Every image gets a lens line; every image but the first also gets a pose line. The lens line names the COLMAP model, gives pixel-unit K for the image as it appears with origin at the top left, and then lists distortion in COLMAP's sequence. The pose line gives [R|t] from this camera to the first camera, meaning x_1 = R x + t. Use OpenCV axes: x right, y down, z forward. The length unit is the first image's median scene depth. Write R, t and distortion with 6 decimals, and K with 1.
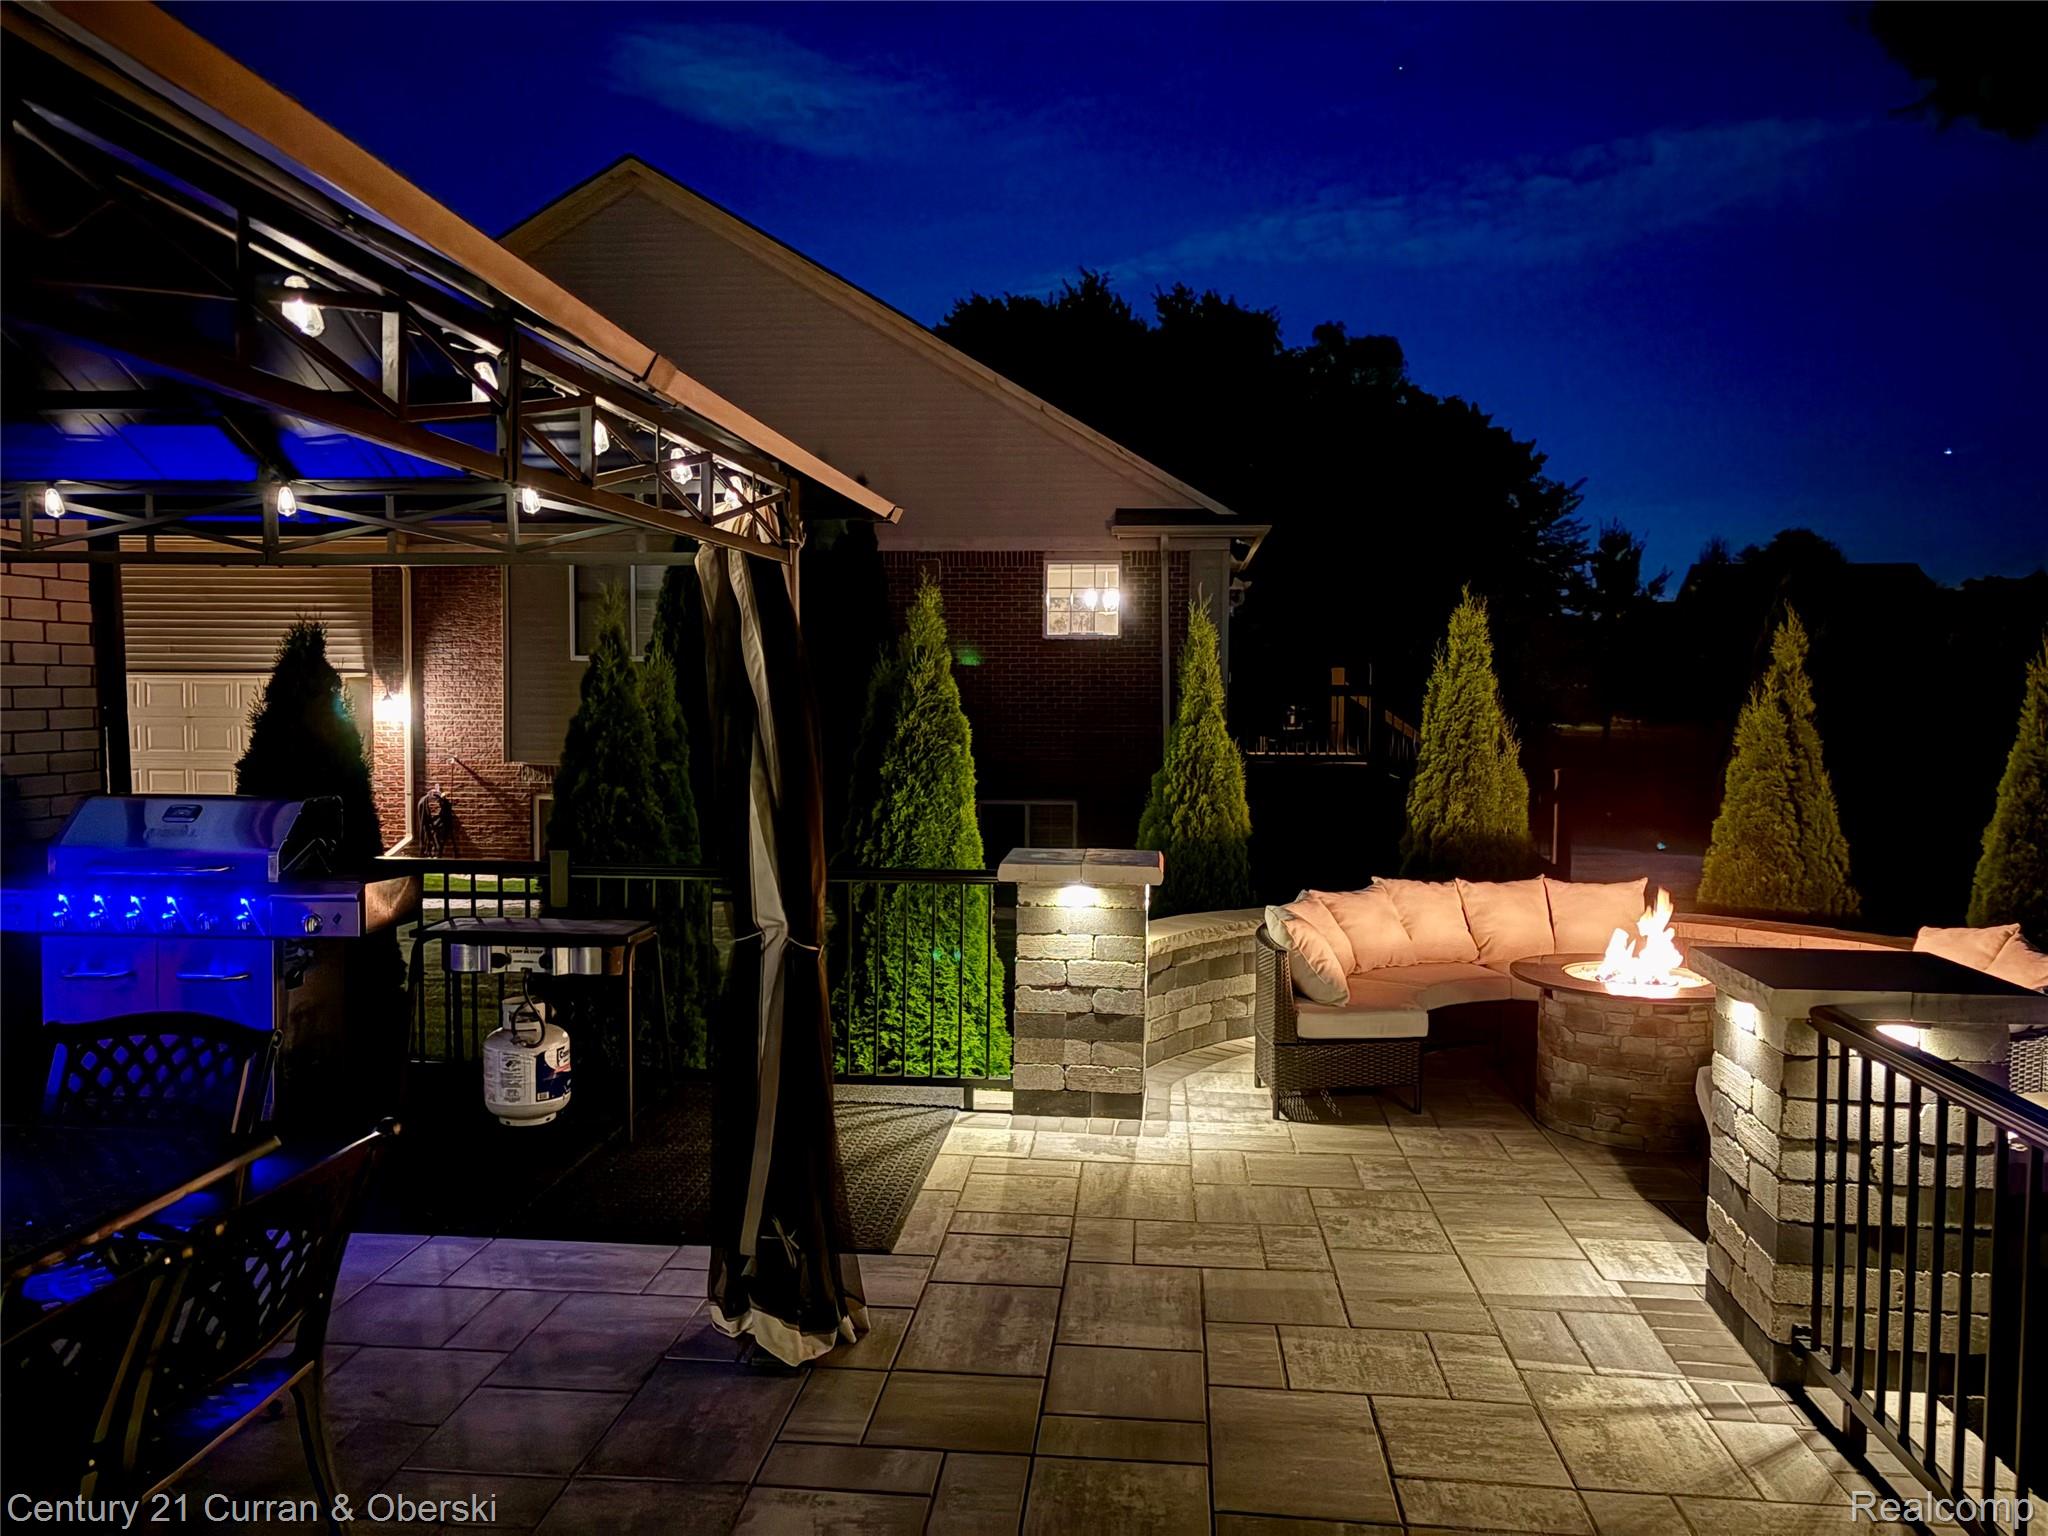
lens RADIAL K [[1575.2, 0, 1024.0], [0, 1575.2, 768.0], [0, 0, 1]] dist [-0.002602, 0.096816]
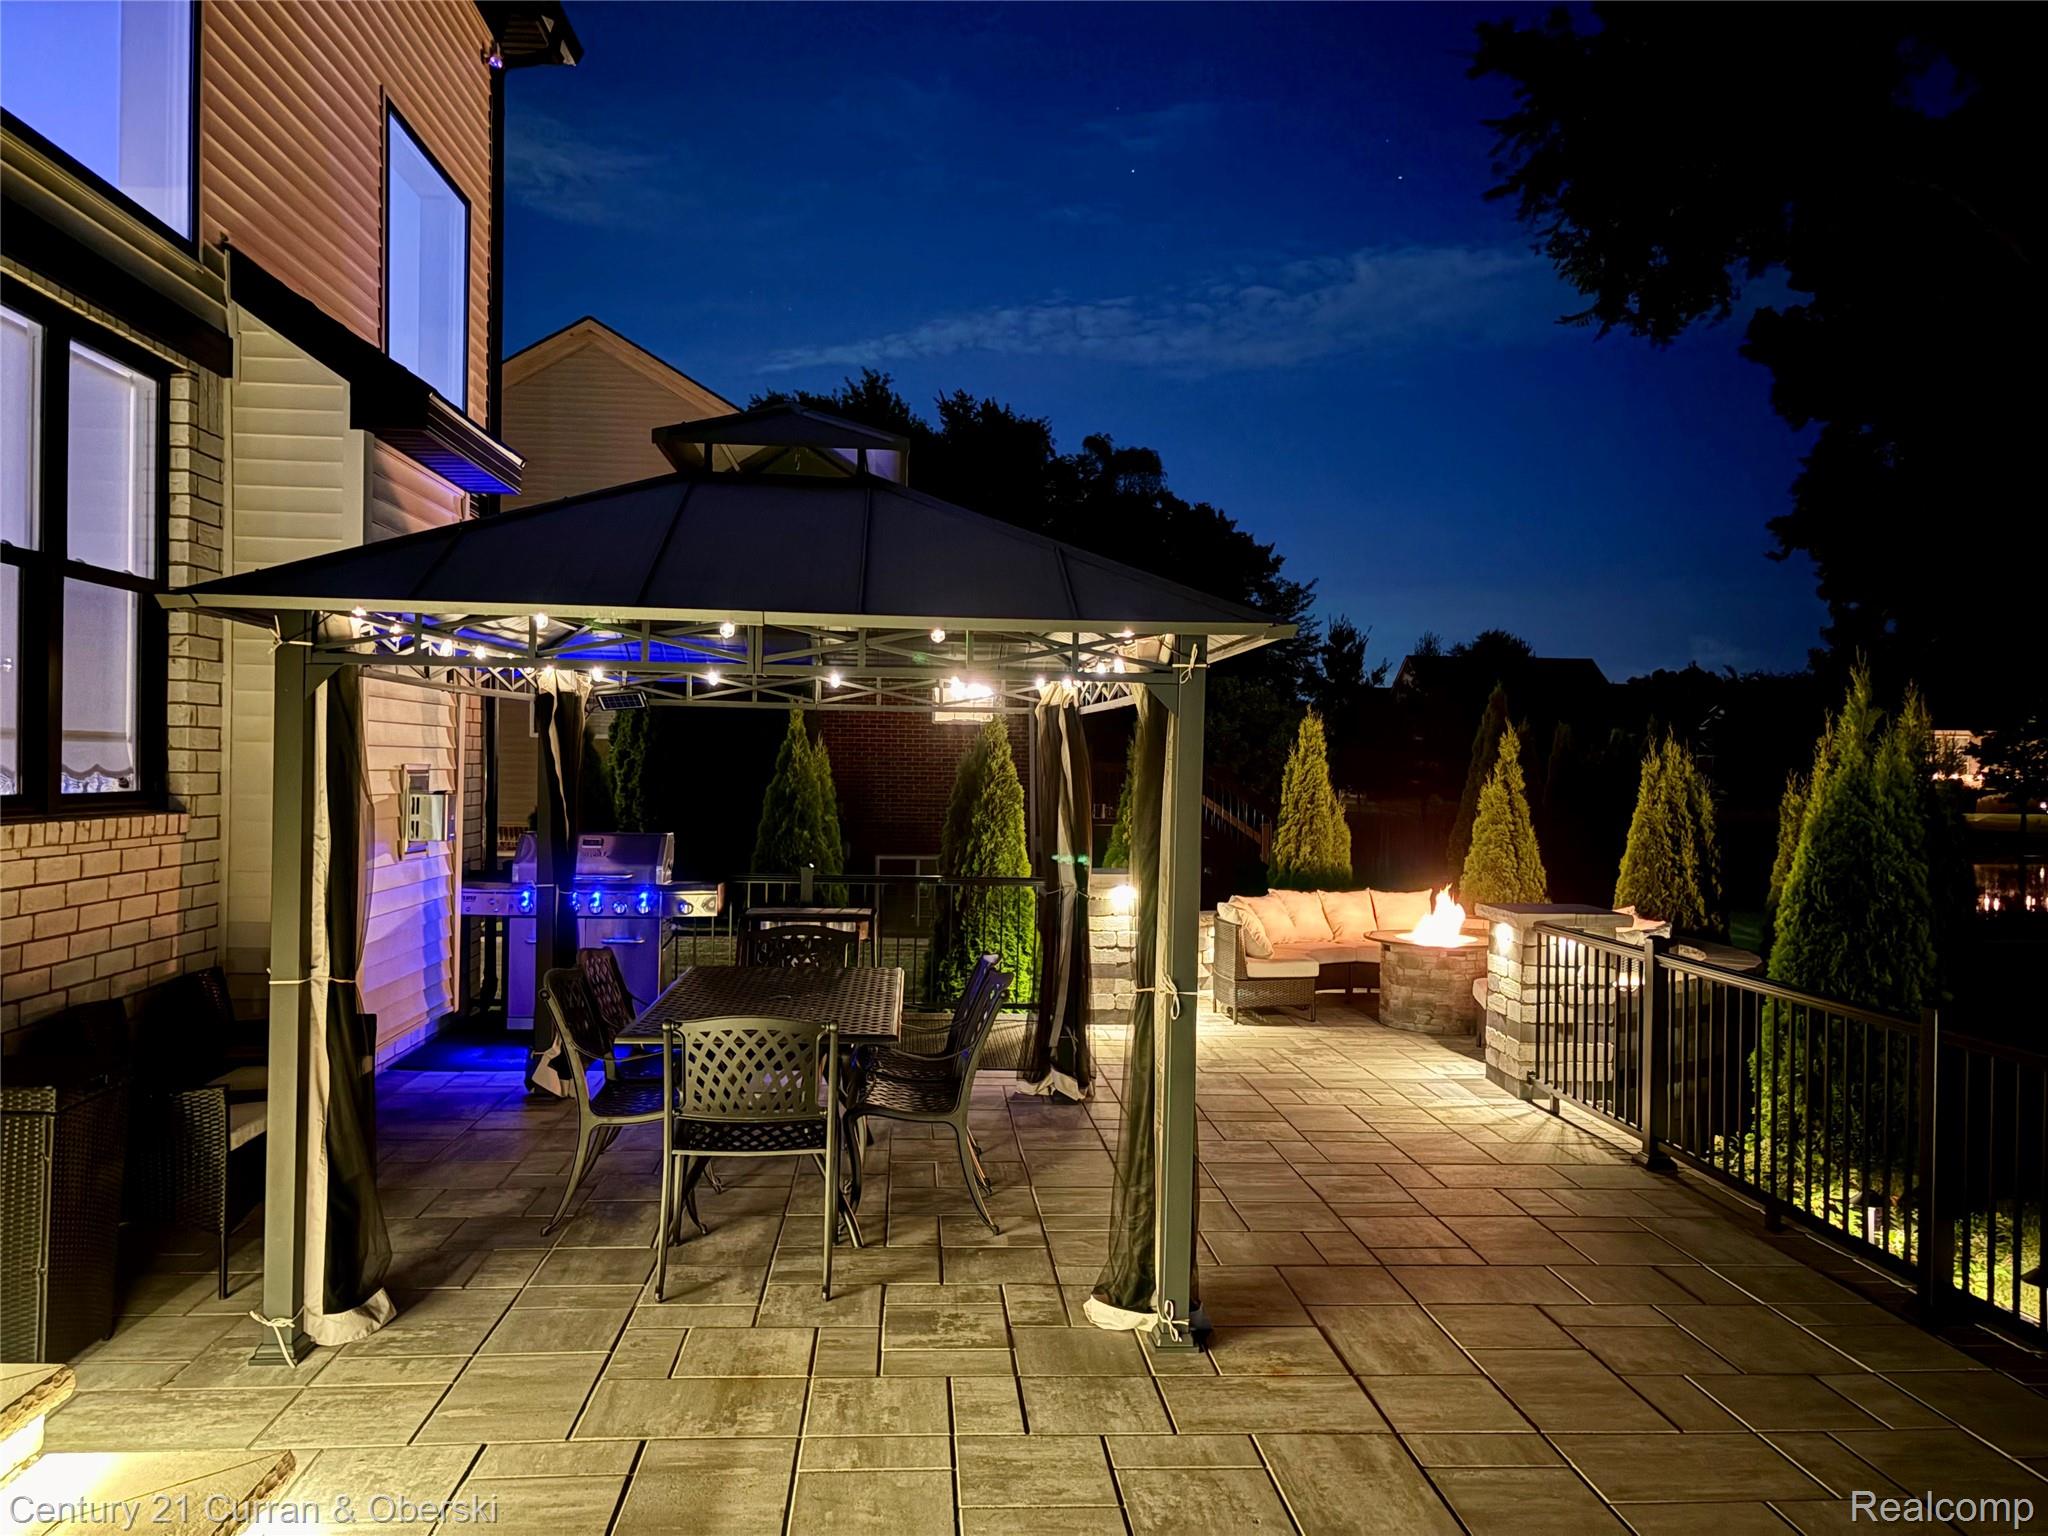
lens RADIAL K [[1582.6, 0, 1024.0], [0, 1582.6, 768.0], [0, 0, 1]] dist [0.084152, -0.001491]
pose [[0.985917, 0.009156, 0.166982, -0.266901], [-0.001342, 0.998901, -0.046850, 0.020061], [-0.167228, 0.045966, 0.984846, -0.499973]]
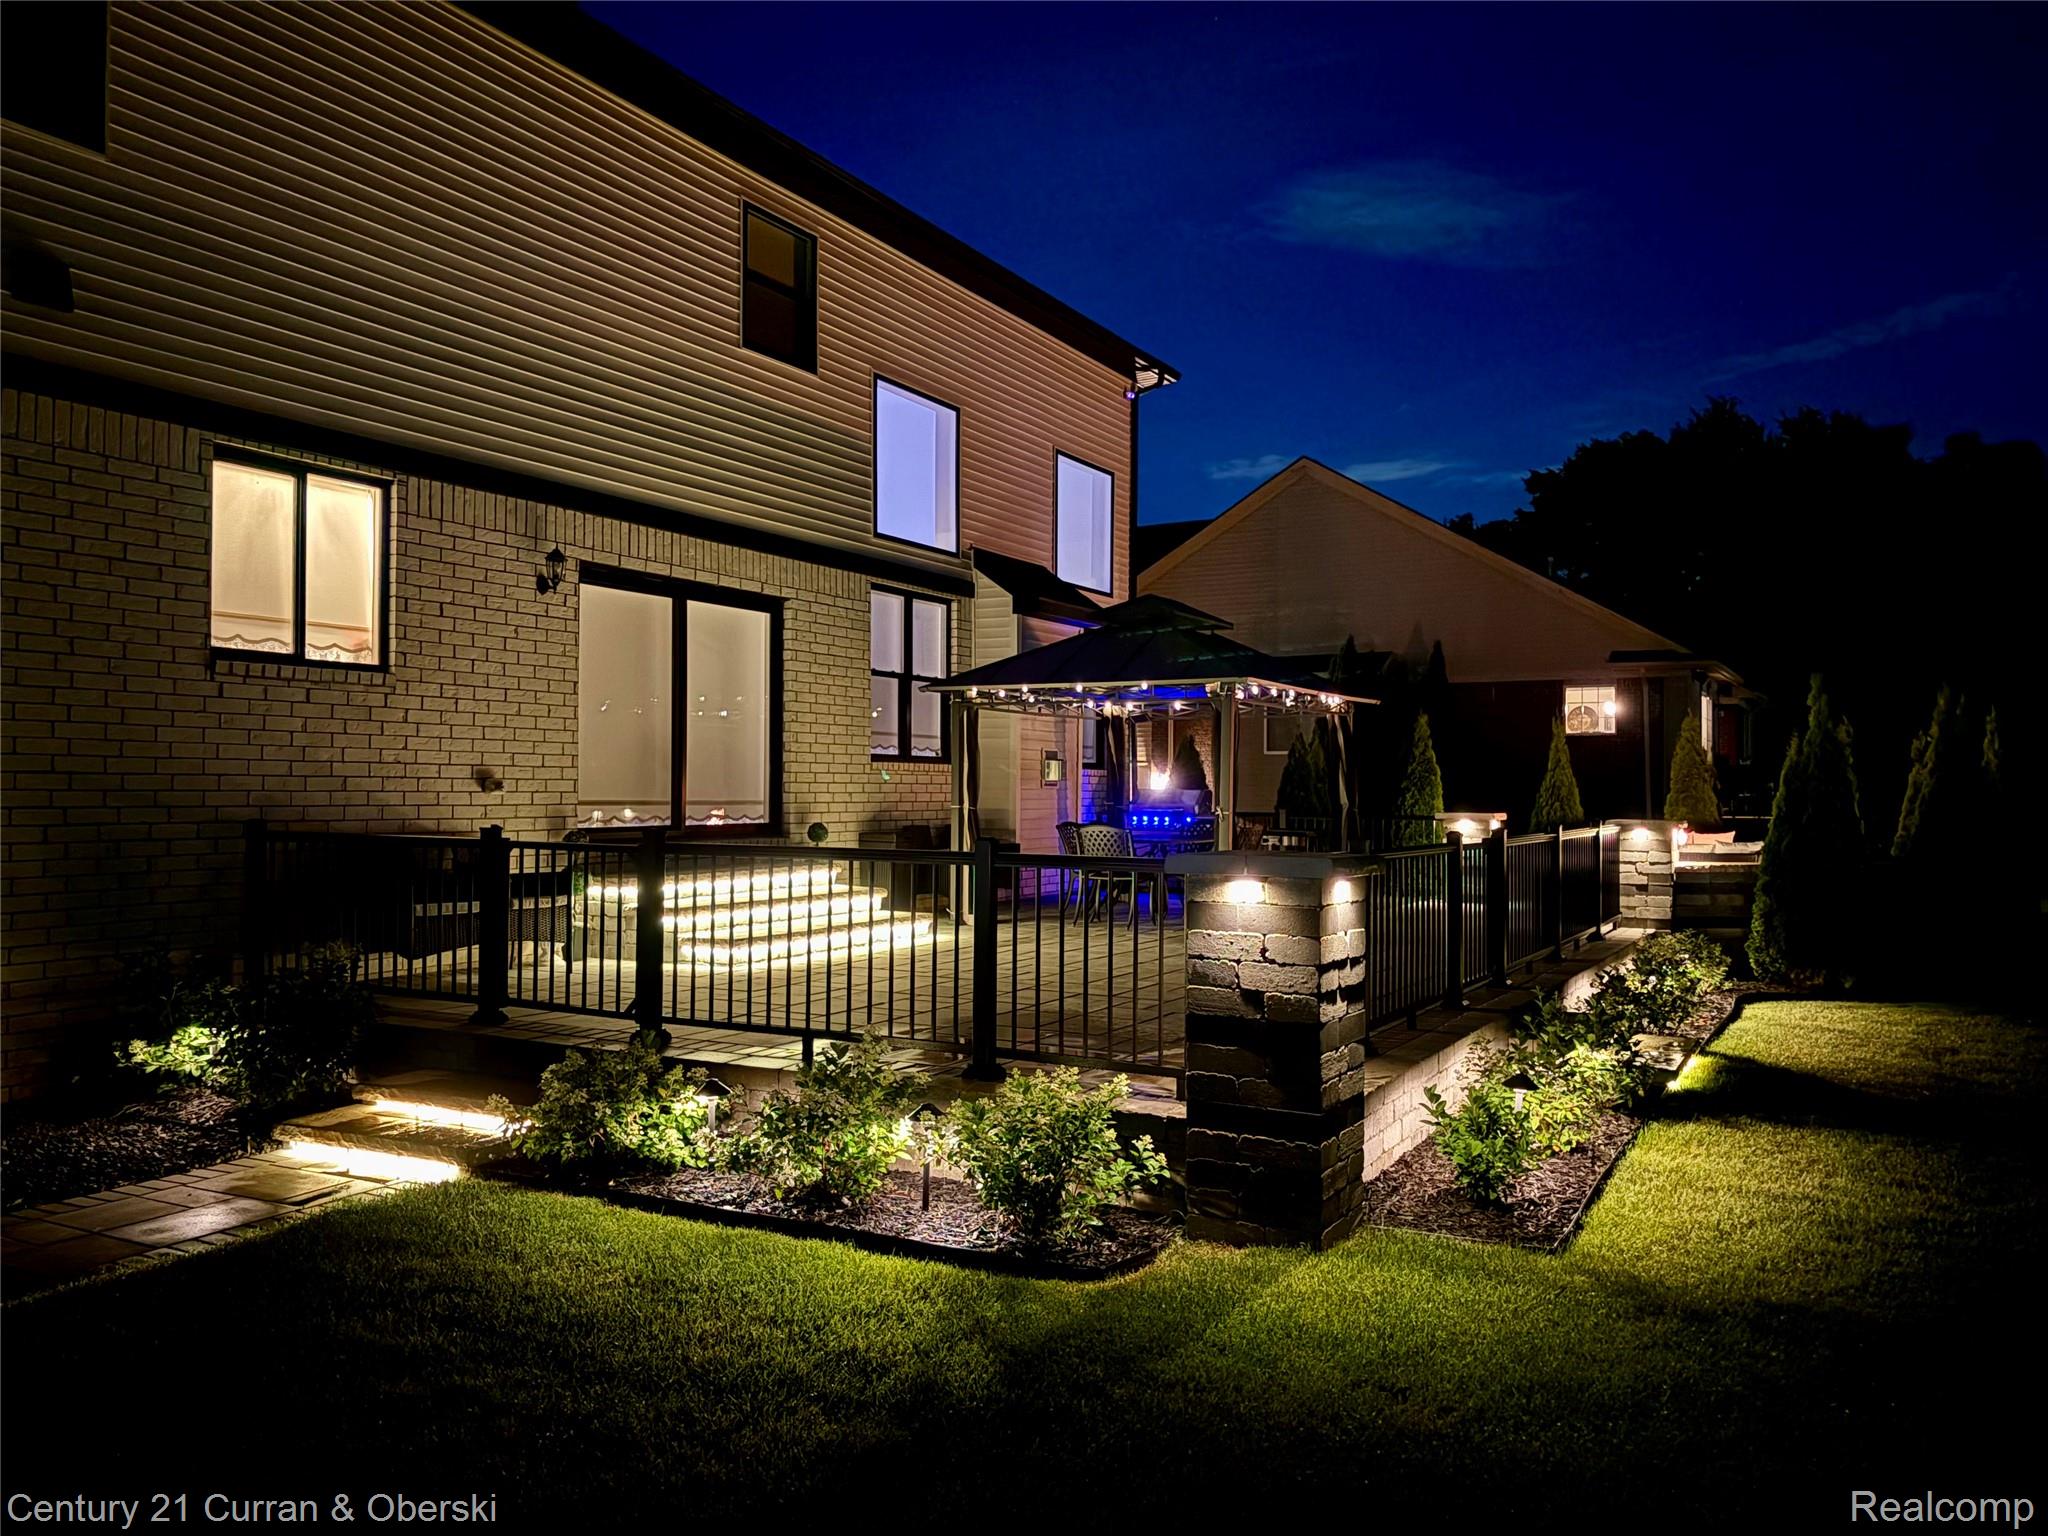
lens RADIAL K [[1582.6, 0, 1024.0], [0, 1582.6, 768.0], [0, 0, 1]] dist [0.084152, -0.001491]
pose [[0.917776, -0.006314, -0.397048, 0.335392], [-0.020070, 0.997858, -0.062261, 0.131433], [0.396591, 0.065110, 0.915683, -1.463302]]
